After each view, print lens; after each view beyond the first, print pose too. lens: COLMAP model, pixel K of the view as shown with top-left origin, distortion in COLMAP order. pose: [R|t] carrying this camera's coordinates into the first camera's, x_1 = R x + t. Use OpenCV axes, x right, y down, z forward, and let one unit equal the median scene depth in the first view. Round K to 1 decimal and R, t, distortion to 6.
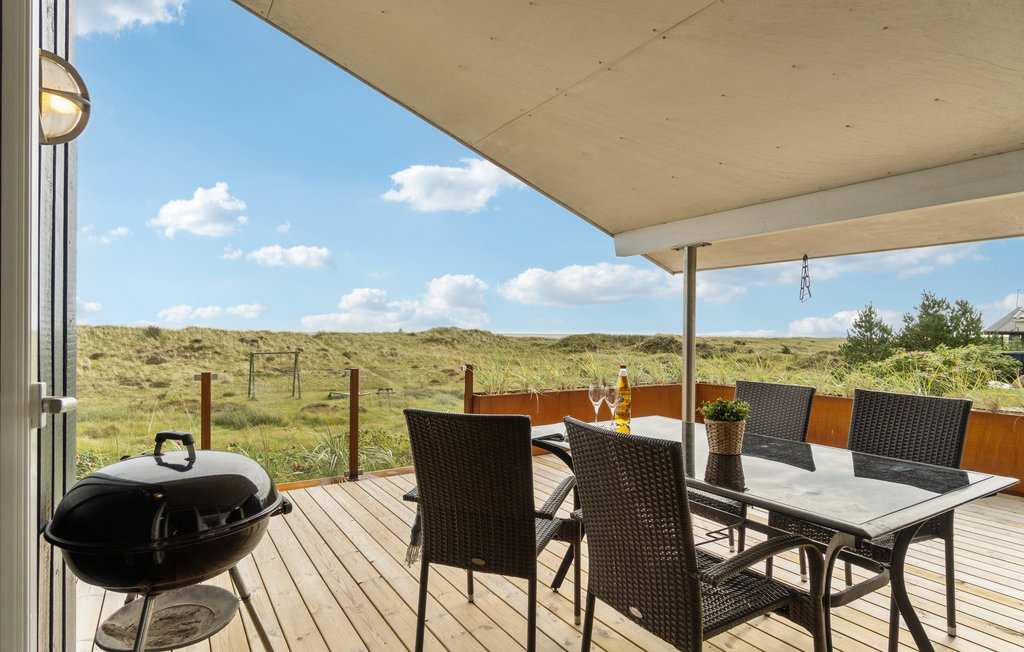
lens RADIAL K [[546.6, 0, 494.9], [0, 546.6, 329.2], [0, 0, 1]] dist [0.002478, 0.000104]
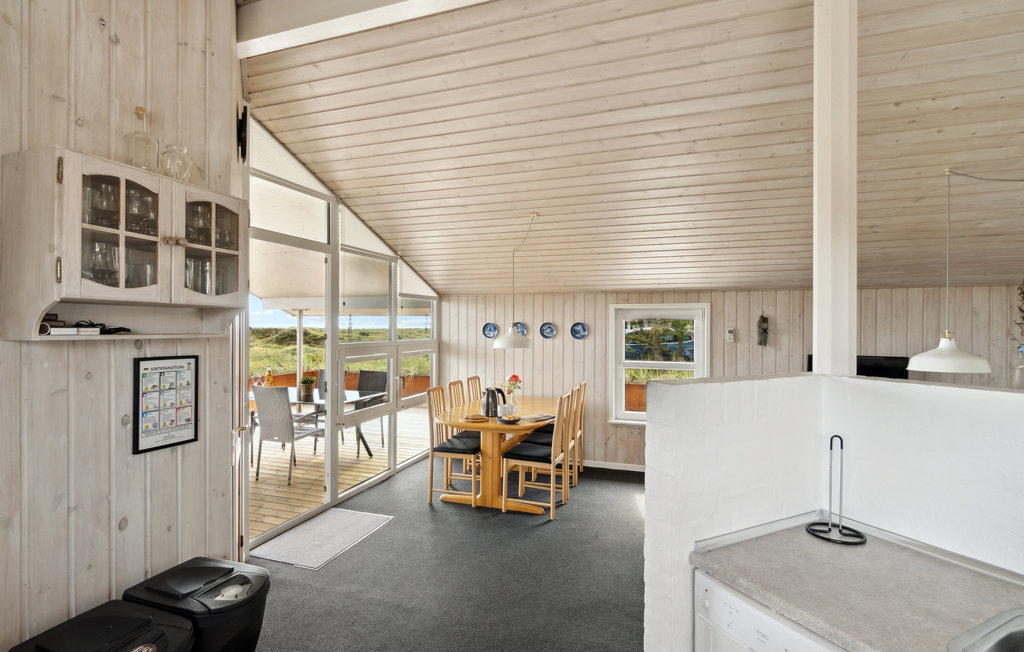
lens RADIAL K [[510.4, 0, 512.0], [0, 510.4, 326.0], [0, 0, 1]] dist [-0.001219, -0.000030]
pose [[0.767513, -0.005227, 0.641012, -0.026036], [-0.002244, 0.999939, 0.010841, -0.009236], [-0.641030, -0.009759, 0.767454, -0.095770]]
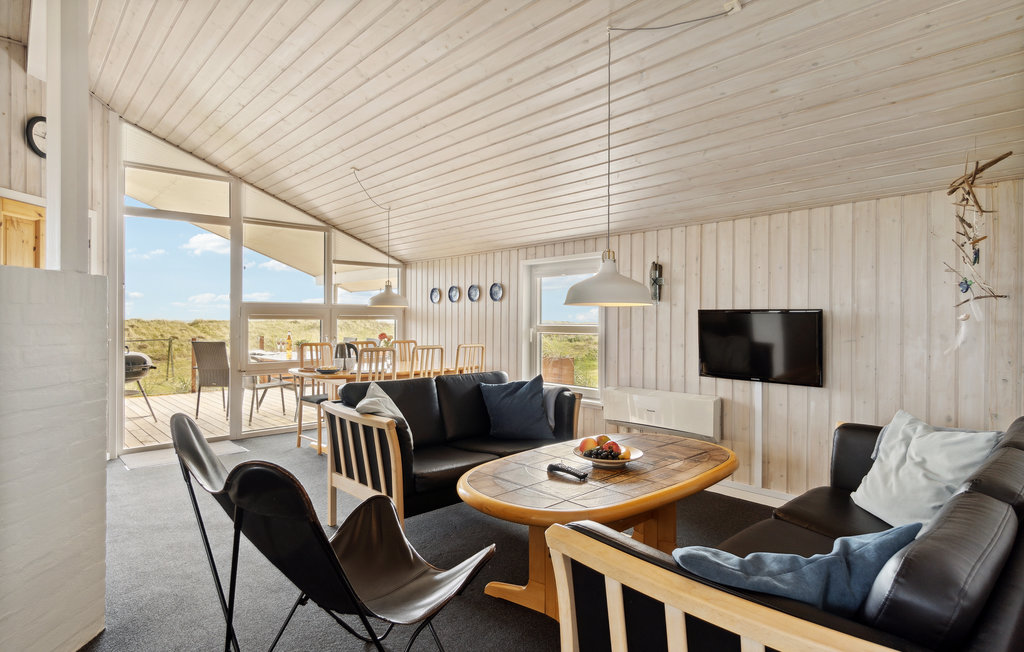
lens RADIAL K [[557.9, 0, 505.1], [0, 557.9, 319.6], [0, 0, 1]] dist [-0.001089, -0.001236]
pose [[0.982211, -0.006121, 0.187681, 0.054520], [0.004828, 0.999961, 0.007349, -0.000476], [-0.187719, -0.006312, 0.982202, -0.137760]]
